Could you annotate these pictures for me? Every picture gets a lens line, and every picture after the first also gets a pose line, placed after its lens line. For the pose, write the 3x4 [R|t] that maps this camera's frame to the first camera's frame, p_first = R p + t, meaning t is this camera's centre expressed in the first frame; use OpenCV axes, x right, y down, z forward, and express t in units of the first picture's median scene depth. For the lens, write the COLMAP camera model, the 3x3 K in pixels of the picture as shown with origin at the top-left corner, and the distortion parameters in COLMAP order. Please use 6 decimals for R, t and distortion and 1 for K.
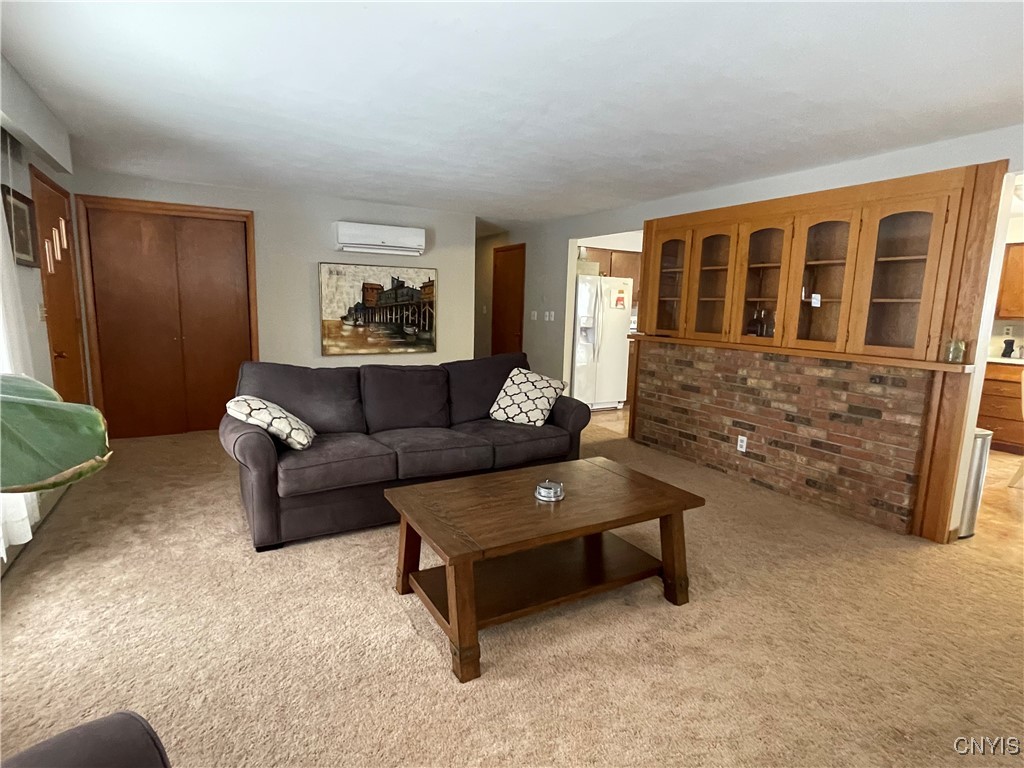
lens RADIAL K [[535.5, 0, 507.2], [0, 535.5, 384.5], [0, 0, 1]] dist [-0.010454, -0.002198]
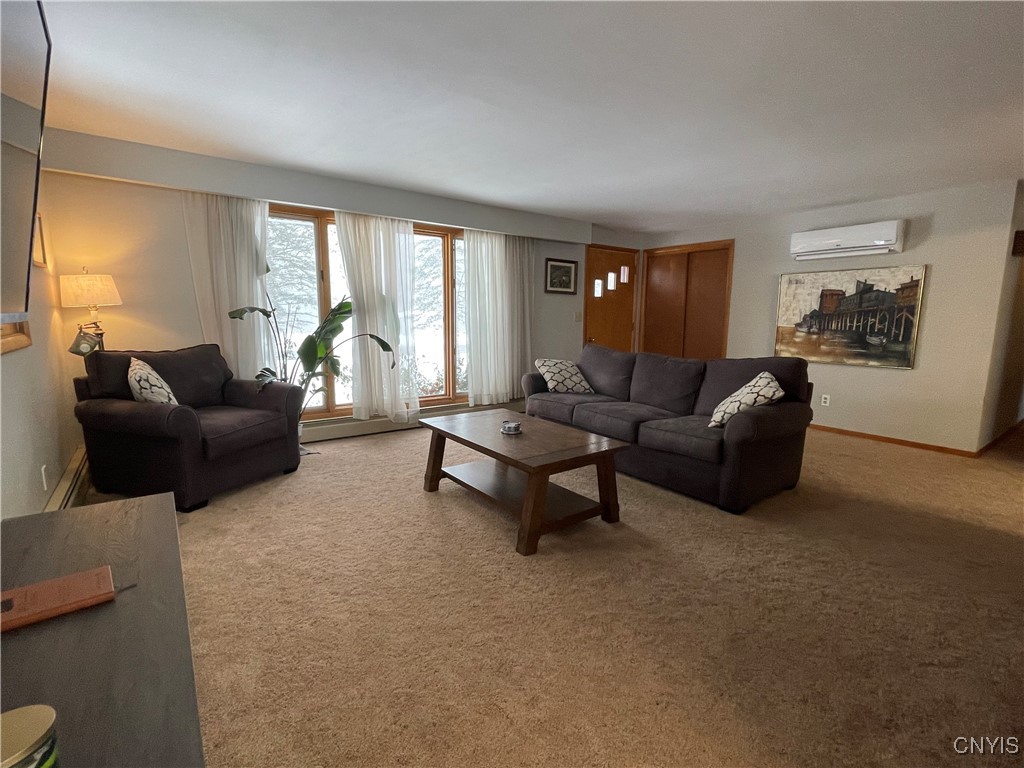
lens RADIAL K [[473.6, 0, 508.0], [0, 473.6, 381.2], [0, 0, 1]] dist [-0.013097, 0.001367]
pose [[0.102876, 0.114067, -0.988132, 0.557384], [-0.155110, 0.983090, 0.097336, -0.019040], [0.982526, 0.143255, 0.118830, 0.359523]]
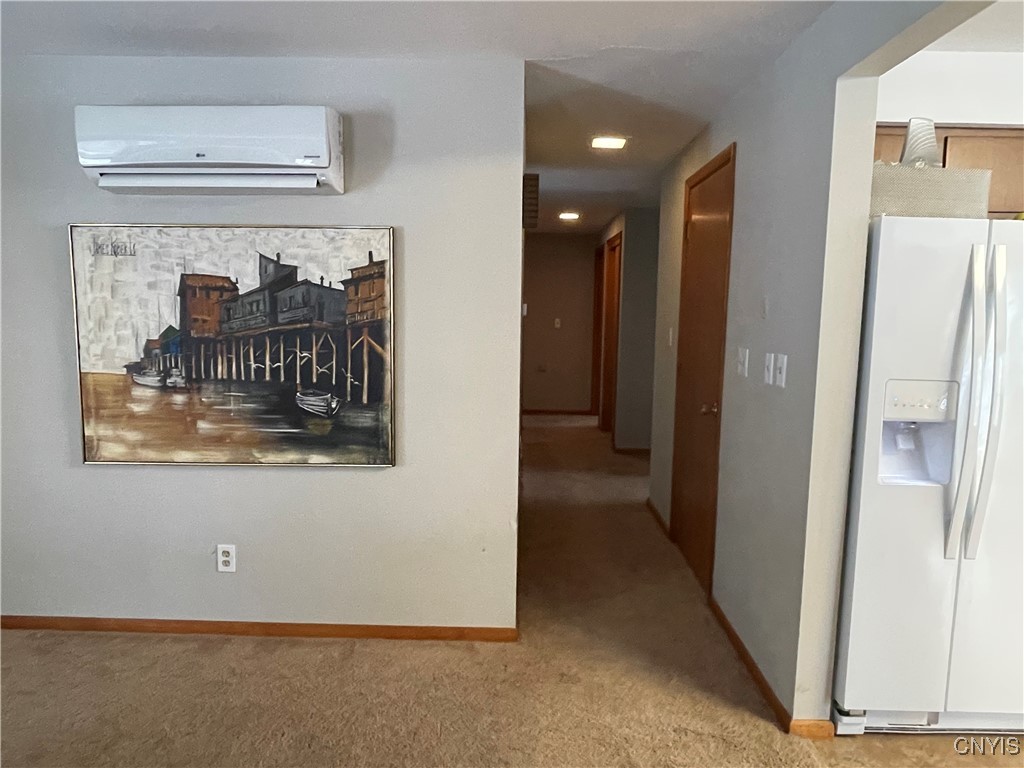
lens RADIAL K [[645.3, 0, 518.7], [0, 645.3, 374.5], [0, 0, 1]] dist [0.001881, -0.005121]
pose [[0.867216, 0.041817, -0.496174, 0.158377], [-0.067280, 0.997170, -0.033551, -0.123869], [0.493367, 0.062479, 0.867575, 0.747202]]
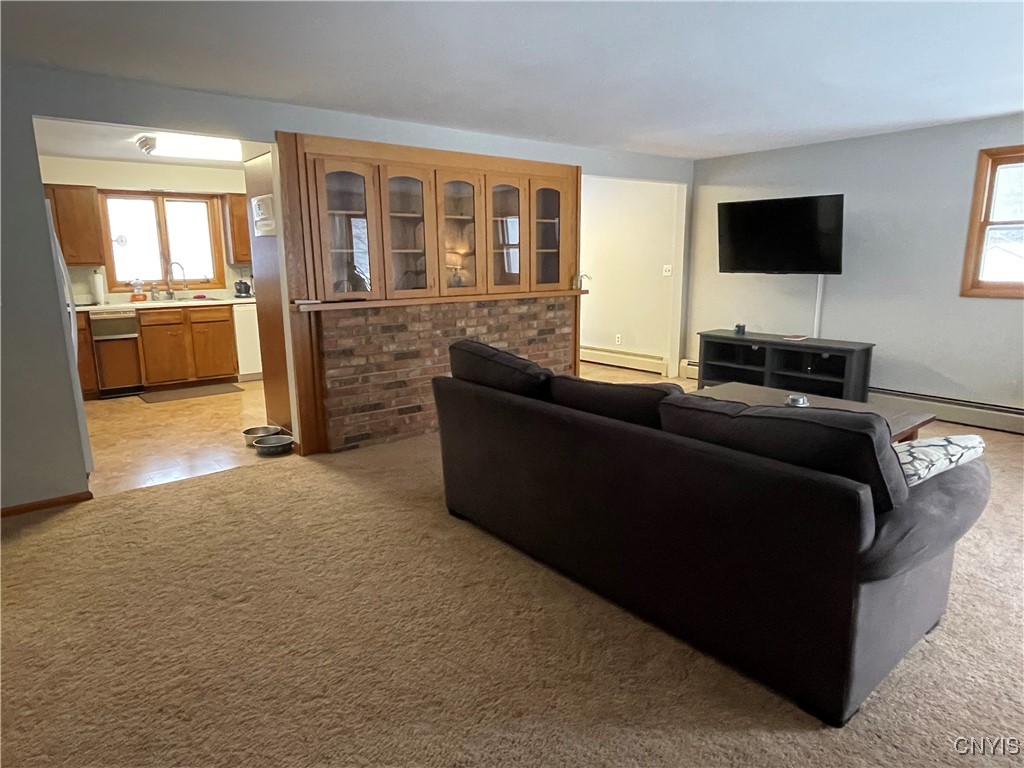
lens RADIAL K [[607.1, 0, 508.7], [0, 607.1, 381.2], [0, 0, 1]] dist [0.003632, -0.011494]
pose [[-0.150780, -0.227189, 0.962107, -0.536084], [0.148815, 0.956927, 0.249287, -0.145990], [-0.977302, 0.180764, -0.110477, 0.805493]]
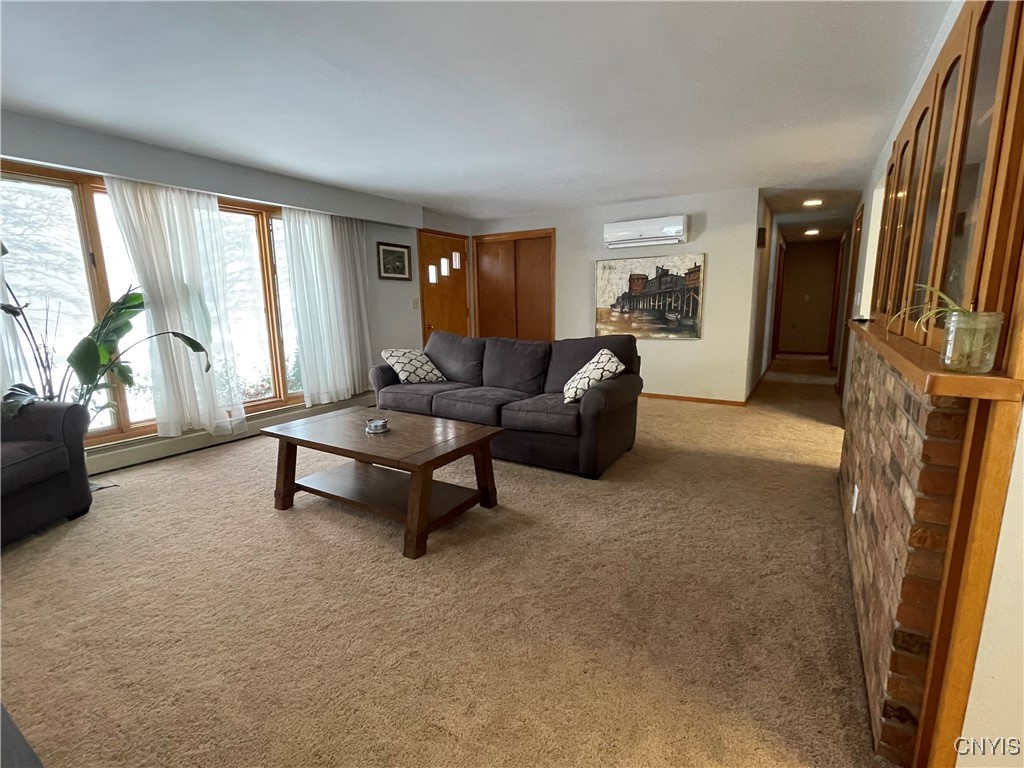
lens RADIAL K [[473.6, 0, 506.8], [0, 473.6, 383.7], [0, 0, 1]] dist [-0.013097, 0.001367]
pose [[0.460673, 0.120947, -0.879291, 0.527688], [-0.105889, 0.991086, 0.080847, -0.013819], [0.881231, 0.055863, 0.469374, 0.319379]]
